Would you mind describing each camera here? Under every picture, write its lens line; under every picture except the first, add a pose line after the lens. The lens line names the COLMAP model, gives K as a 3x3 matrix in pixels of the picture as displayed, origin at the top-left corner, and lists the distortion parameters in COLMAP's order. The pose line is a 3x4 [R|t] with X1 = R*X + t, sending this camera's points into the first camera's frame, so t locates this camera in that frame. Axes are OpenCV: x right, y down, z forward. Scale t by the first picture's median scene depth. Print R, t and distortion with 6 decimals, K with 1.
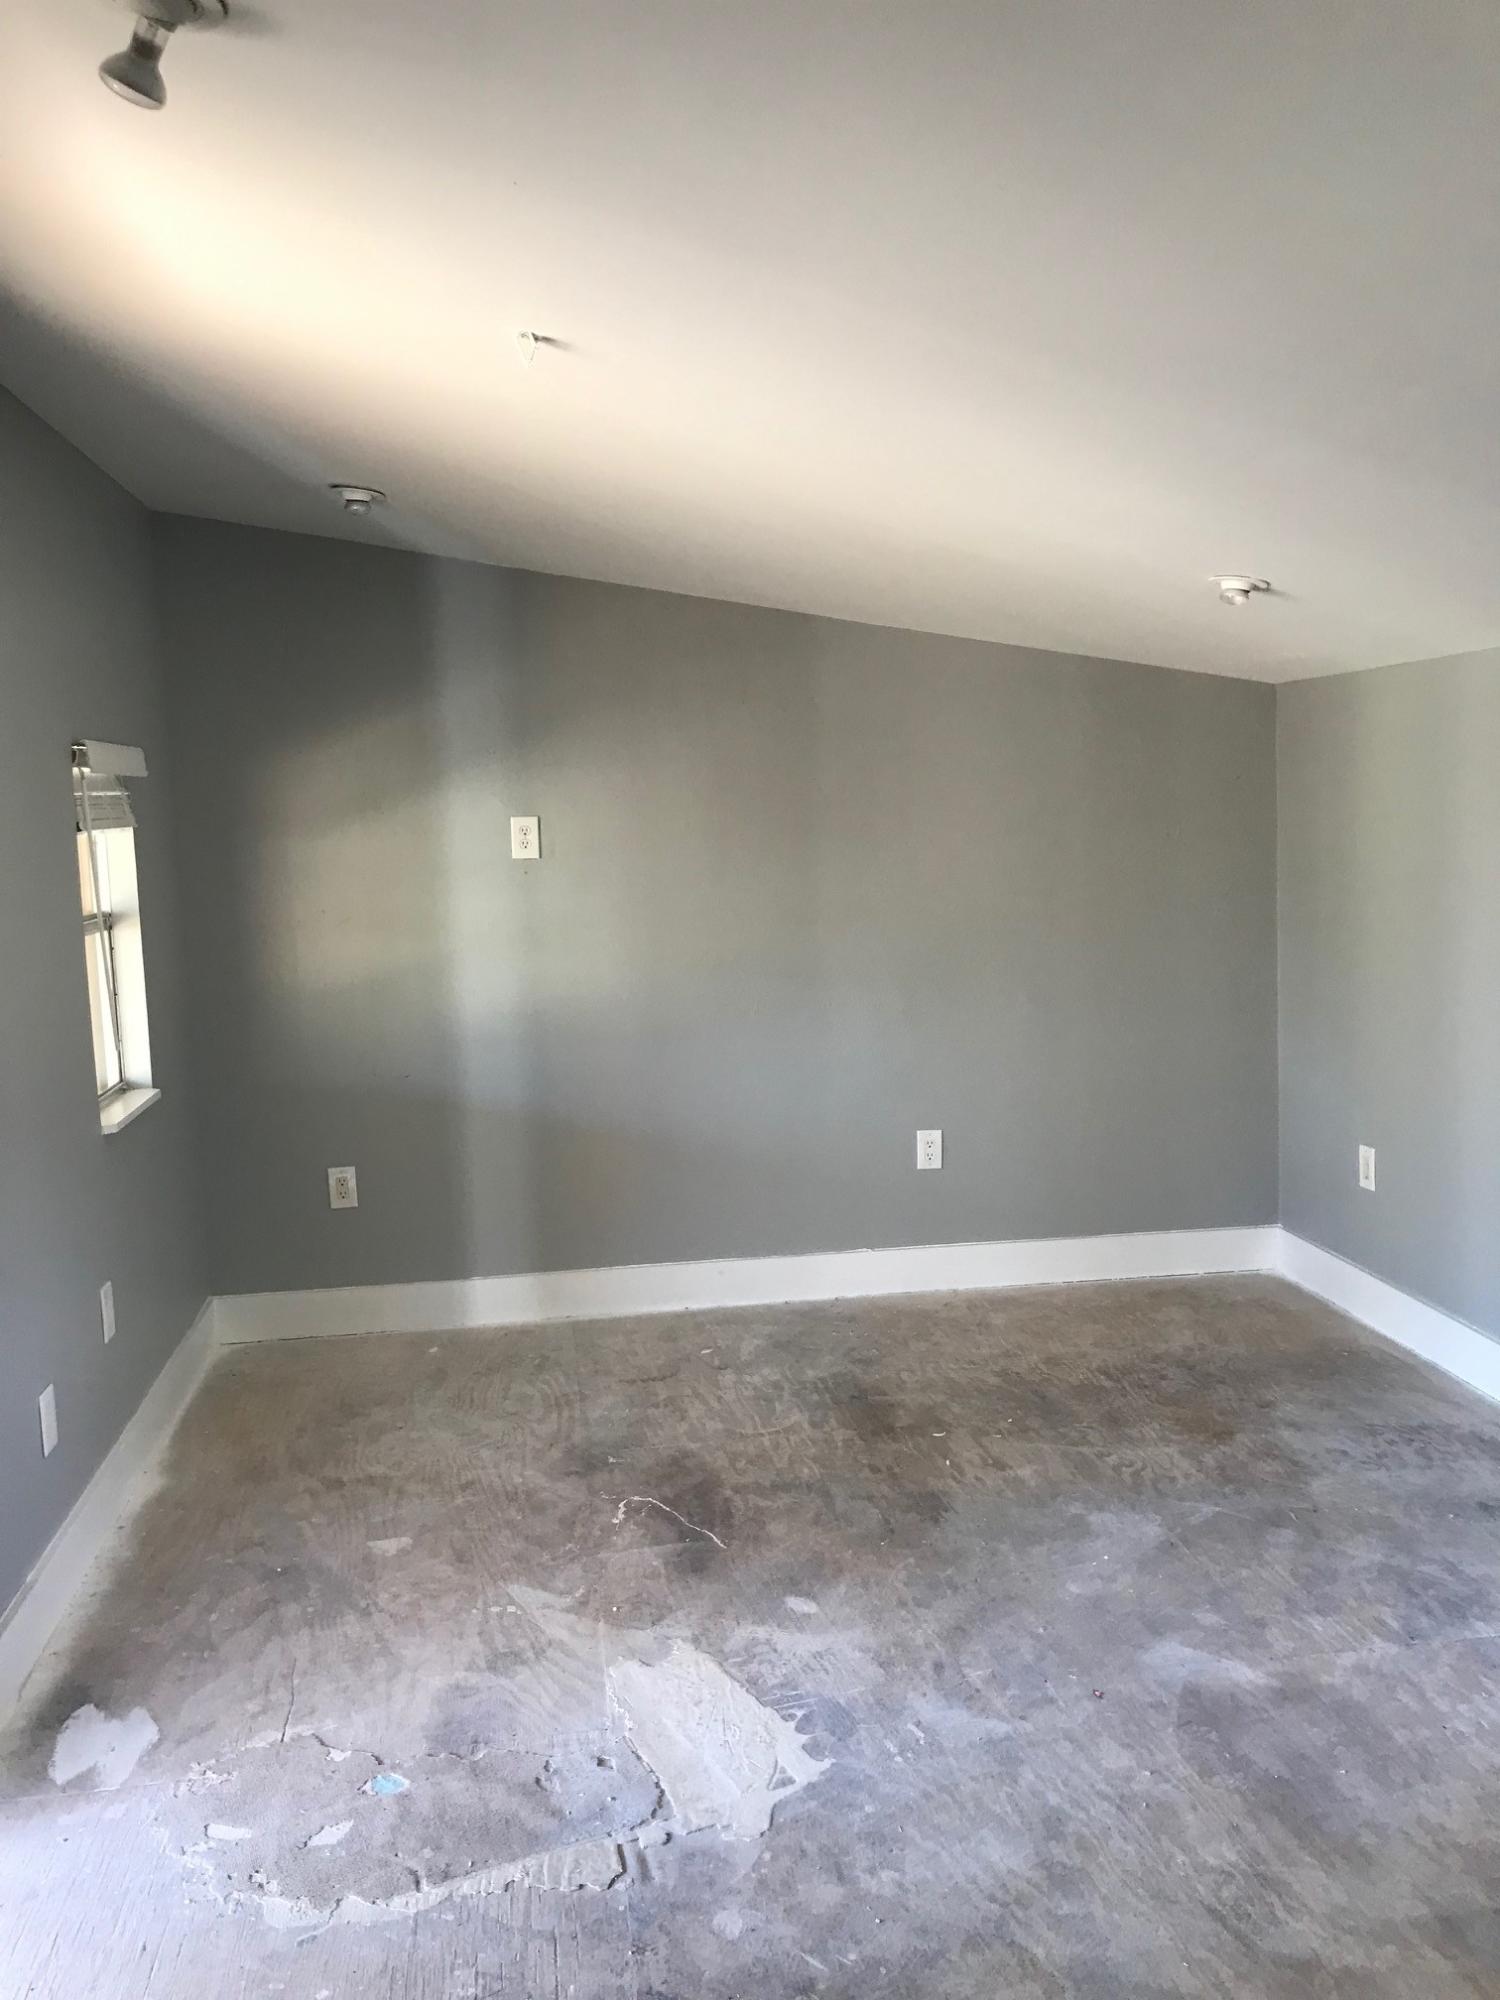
lens RADIAL K [[1646.8, 0, 797.5], [0, 1646.8, 1024.5], [0, 0, 1]] dist [0.035844, -0.027985]
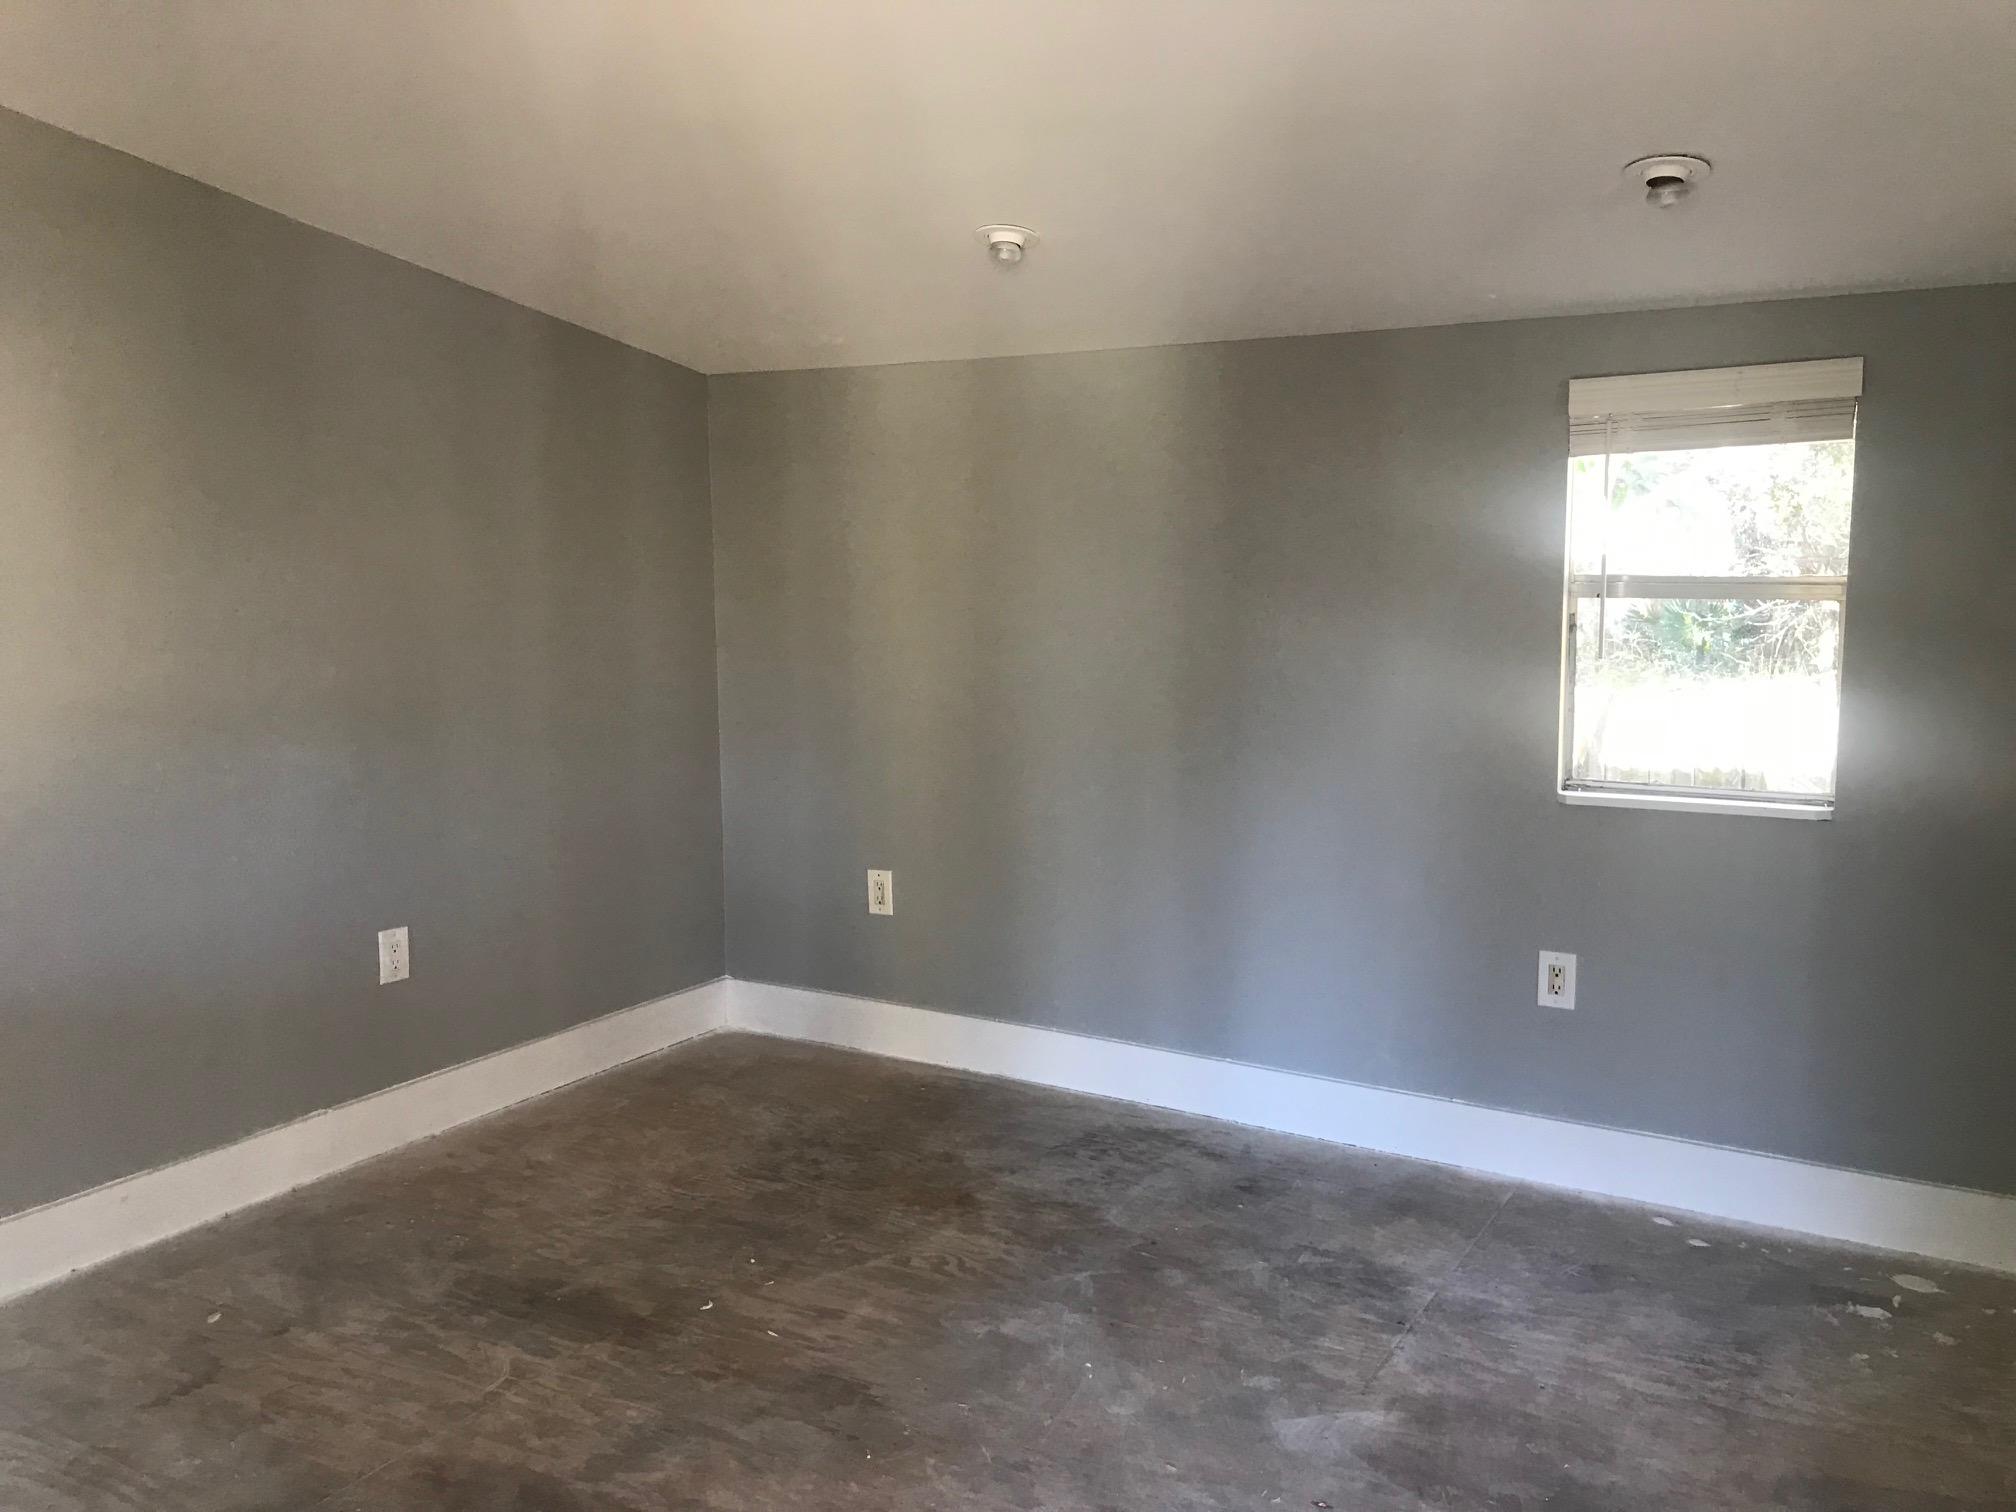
lens RADIAL K [[1660.0, 0, 1005.5], [0, 1660.0, 758.1], [0, 0, 1]] dist [0.035844, -0.027985]
pose [[0.644558, -0.074981, 0.760870, -0.388145], [0.085049, 0.996035, 0.026108, -0.010159], [-0.759810, 0.047883, 0.648379, 0.387786]]
